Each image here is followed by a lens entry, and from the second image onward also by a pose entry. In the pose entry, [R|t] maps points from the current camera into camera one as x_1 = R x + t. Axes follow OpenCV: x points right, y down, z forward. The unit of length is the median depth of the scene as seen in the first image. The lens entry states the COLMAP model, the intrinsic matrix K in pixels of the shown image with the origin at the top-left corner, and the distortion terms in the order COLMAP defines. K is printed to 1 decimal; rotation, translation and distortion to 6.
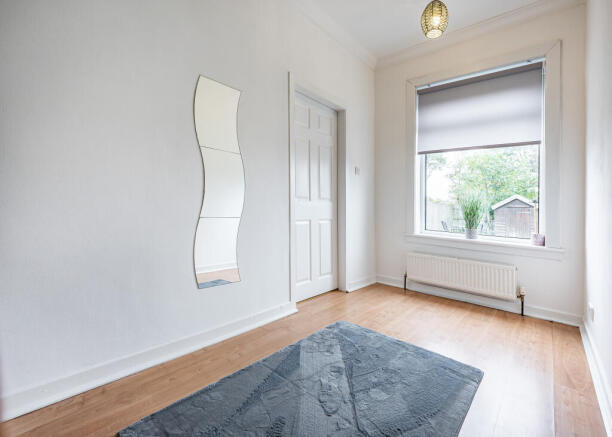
lens RADIAL K [[268.2, 0, 305.8], [0, 268.2, 211.8], [0, 0, 1]] dist [-0.000866, -0.000145]
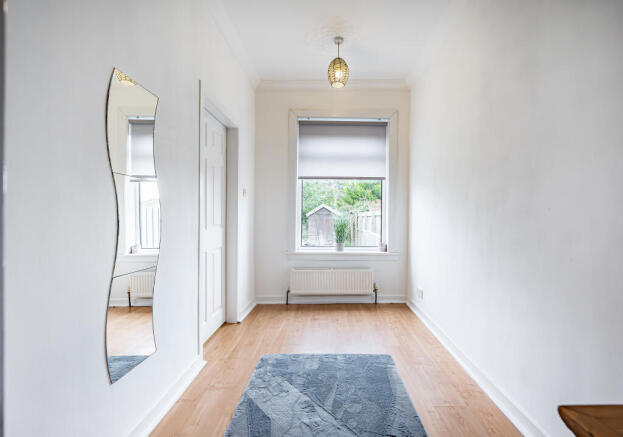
lens RADIAL K [[286.2, 0, 311.5], [0, 286.2, 218.5], [0, 0, 1]] dist [0.001369, -0.000097]
pose [[0.764821, -0.048435, 0.642420, -0.321281], [0.046176, 0.998727, 0.020324, -0.082002], [-0.642586, 0.014120, 0.766084, 0.088603]]
